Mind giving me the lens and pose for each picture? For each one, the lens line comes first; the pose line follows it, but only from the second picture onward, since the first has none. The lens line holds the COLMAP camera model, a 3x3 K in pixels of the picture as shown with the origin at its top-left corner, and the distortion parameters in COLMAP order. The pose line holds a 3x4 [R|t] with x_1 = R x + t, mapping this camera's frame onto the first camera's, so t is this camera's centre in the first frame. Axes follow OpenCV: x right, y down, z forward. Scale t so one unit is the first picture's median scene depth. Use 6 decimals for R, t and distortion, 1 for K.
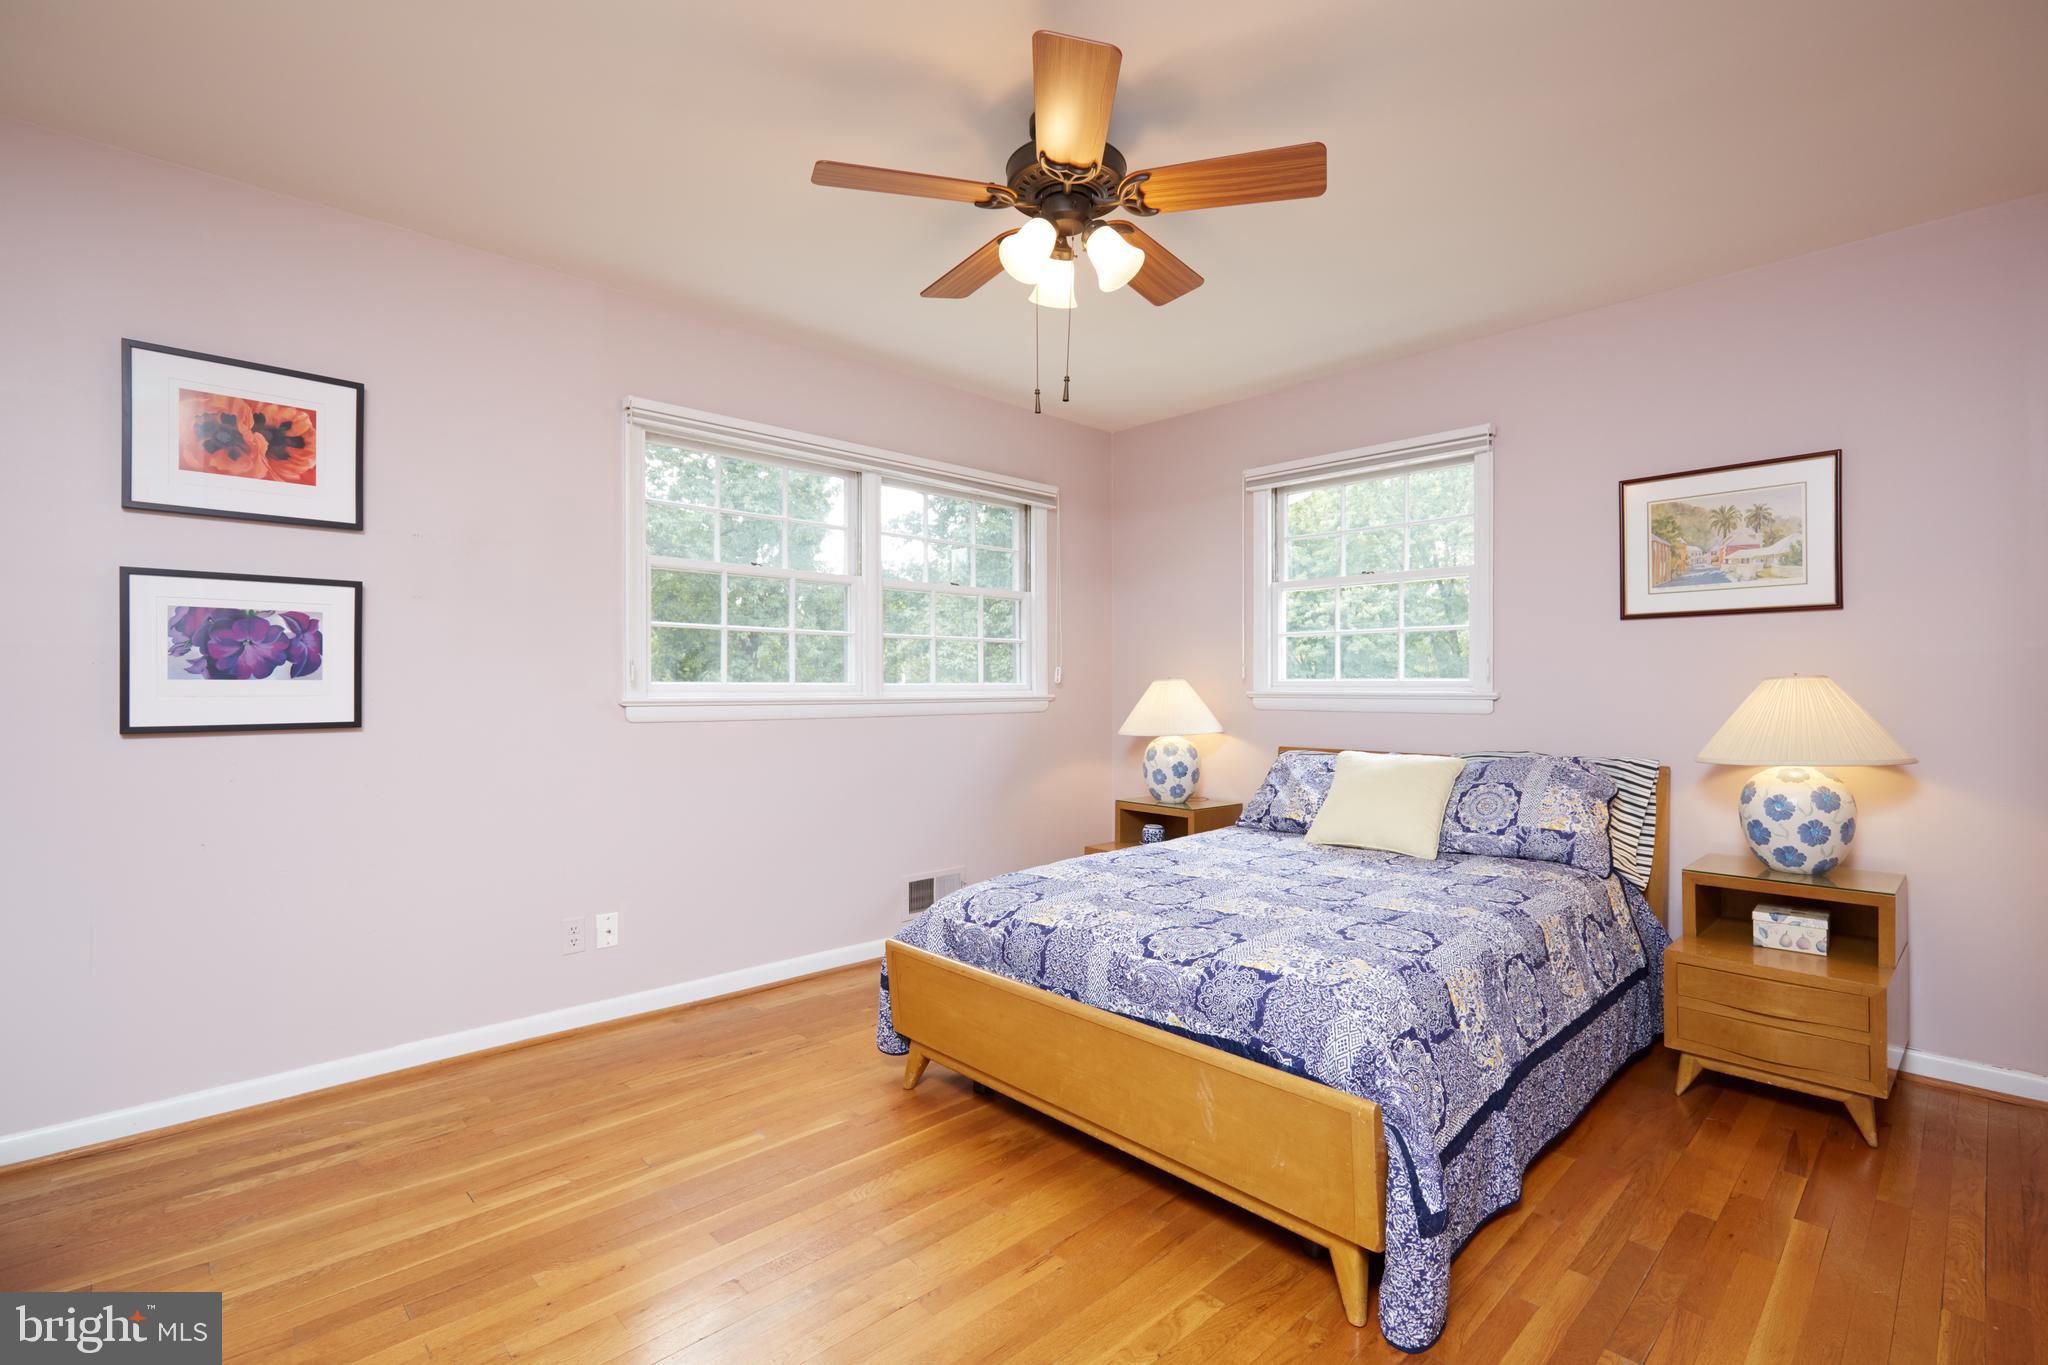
lens RADIAL K [[933.6, 0, 1020.8], [0, 933.6, 679.7], [0, 0, 1]] dist [0.001846, -0.002112]
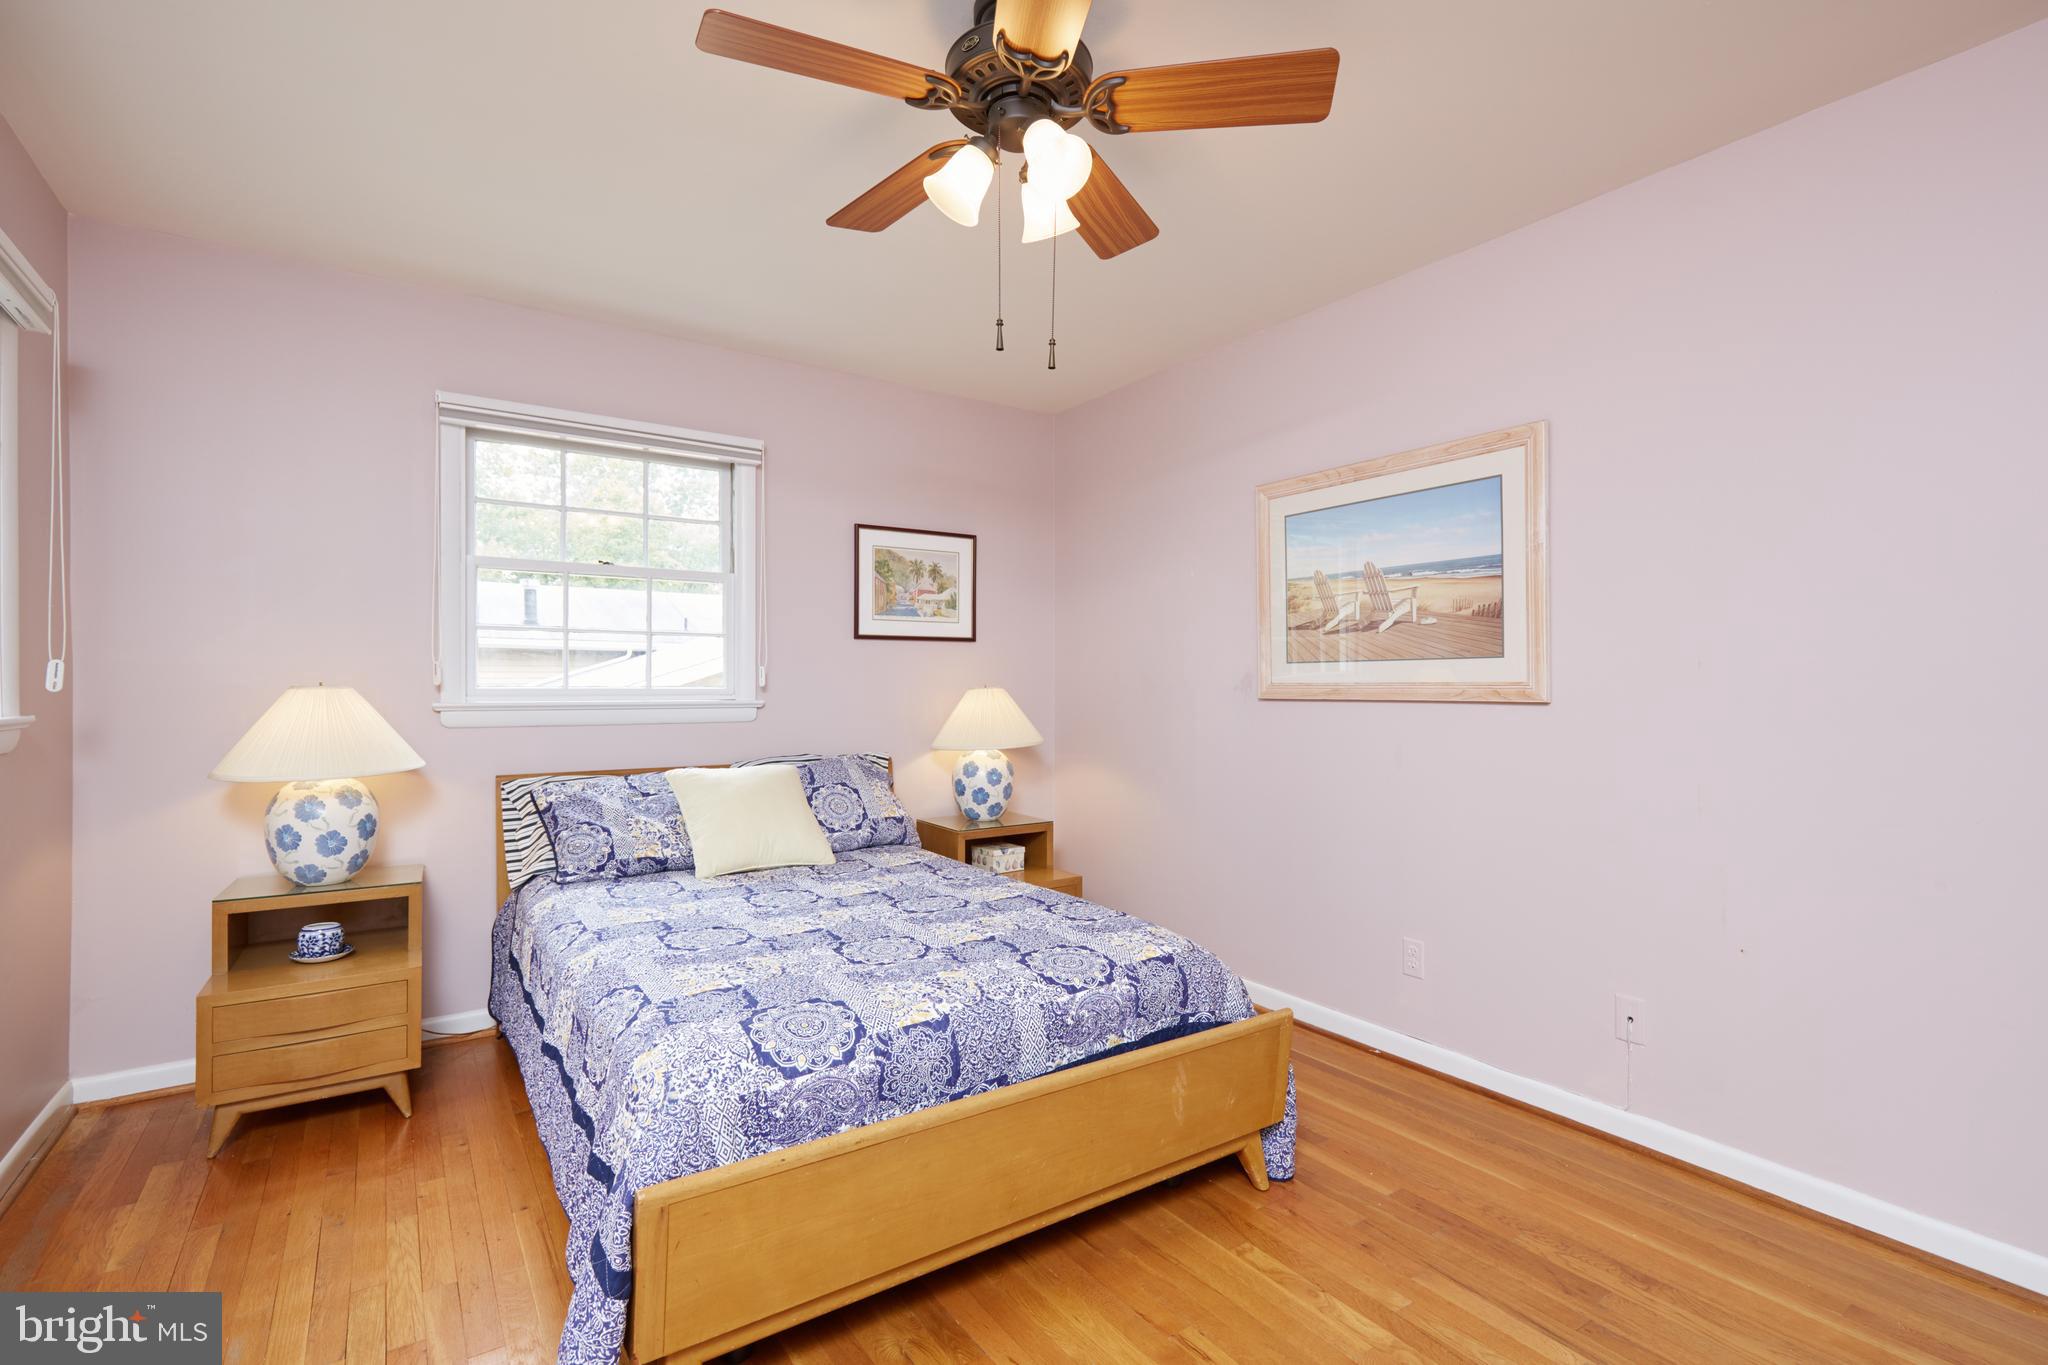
lens RADIAL K [[933.6, 0, 1020.2], [0, 933.6, 687.1], [0, 0, 1]] dist [0.001846, -0.002112]
pose [[0.162308, 0.008070, 0.986707, -0.555634], [-0.001138, 0.999967, -0.007991, 0.007735], [-0.986739, 0.000174, 0.162312, 0.656524]]
